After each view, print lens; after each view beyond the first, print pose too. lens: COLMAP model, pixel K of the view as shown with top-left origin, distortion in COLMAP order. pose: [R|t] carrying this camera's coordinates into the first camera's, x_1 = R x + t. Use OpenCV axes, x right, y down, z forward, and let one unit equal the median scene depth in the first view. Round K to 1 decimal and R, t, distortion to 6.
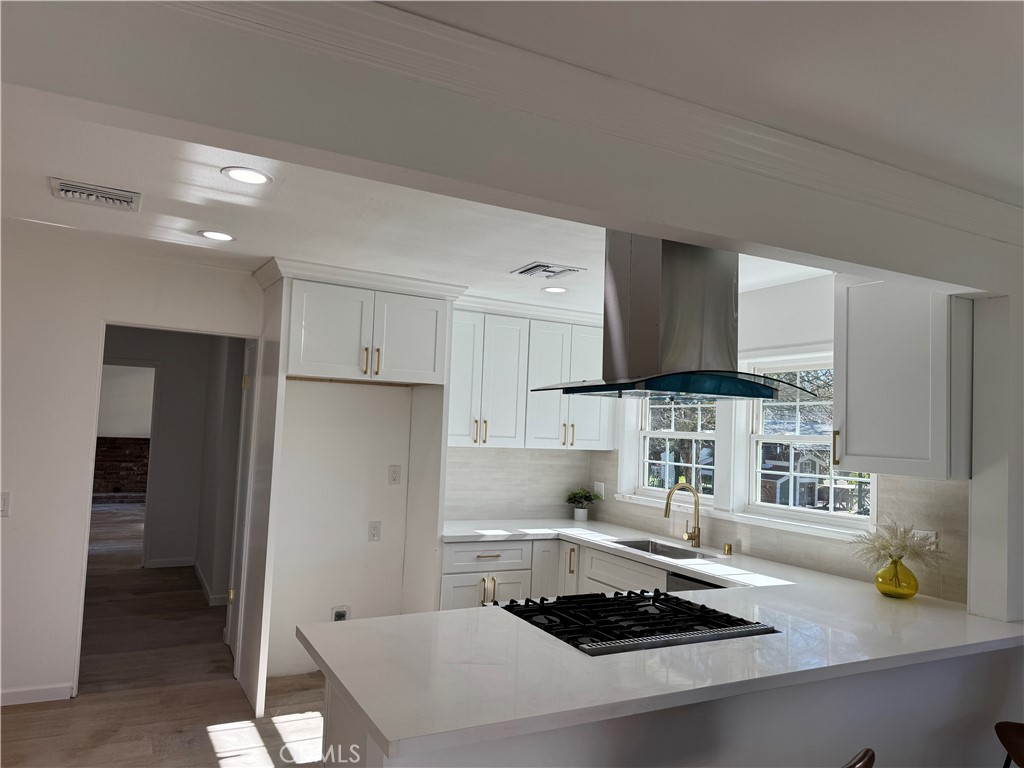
lens RADIAL K [[717.0, 0, 510.6], [0, 717.0, 384.0], [0, 0, 1]] dist [0.079951, -0.083002]
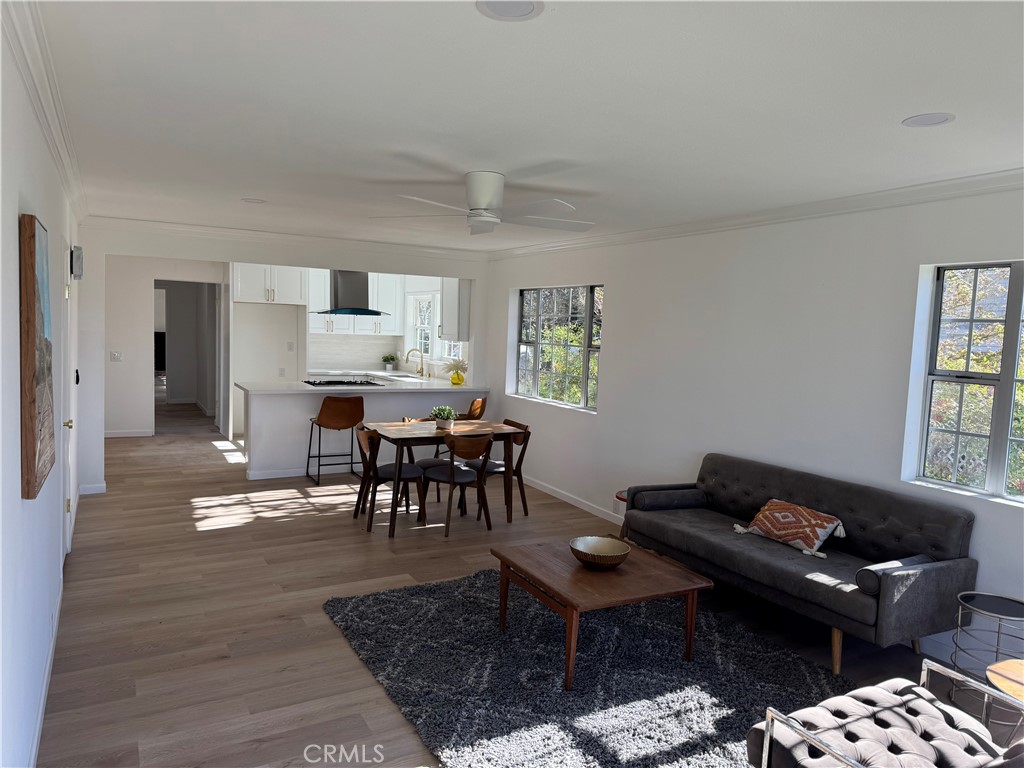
lens RADIAL K [[717.0, 0, 510.6], [0, 717.0, 384.0], [0, 0, 1]] dist [0.079951, -0.083002]
pose [[0.999728, -0.003529, 0.023065, 0.484462], [0.000152, 0.989463, 0.144785, -0.080886], [-0.023333, -0.144742, 0.989194, -1.260666]]
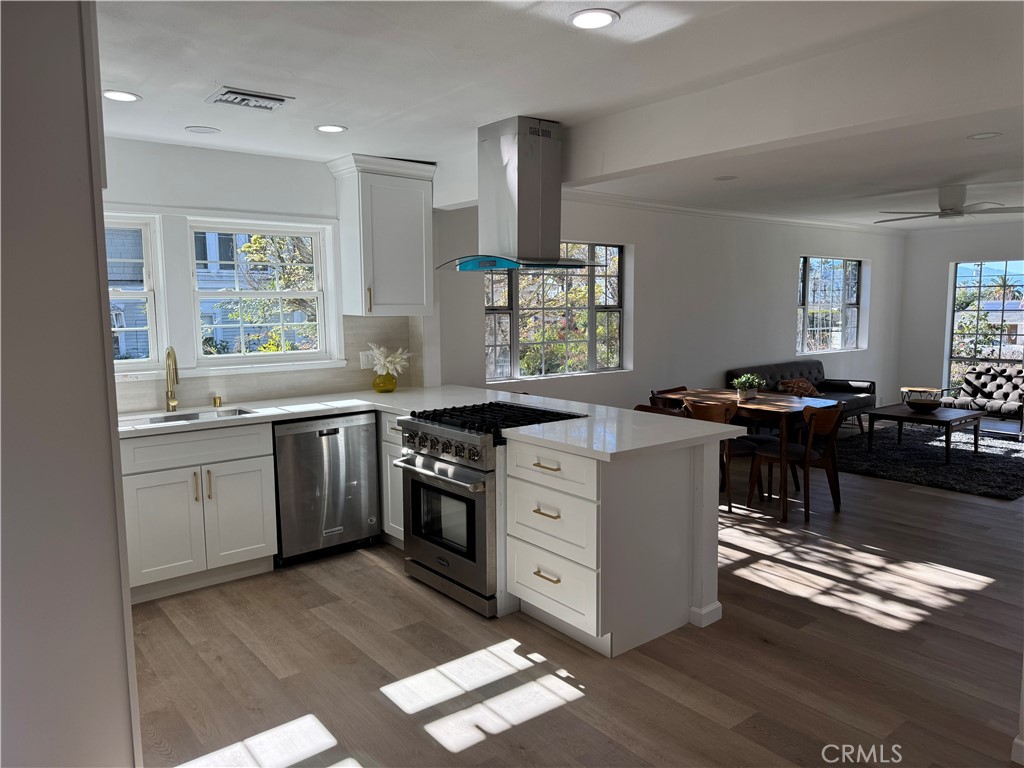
lens RADIAL K [[717.0, 0, 511.1], [0, 717.0, 381.9], [0, 0, 1]] dist [-0.002489, -0.004982]
pose [[-0.186475, -0.148087, 0.971235, -0.740911], [-0.061472, 0.988397, 0.138901, 0.023755], [-0.980535, -0.033802, -0.193414, 0.727833]]
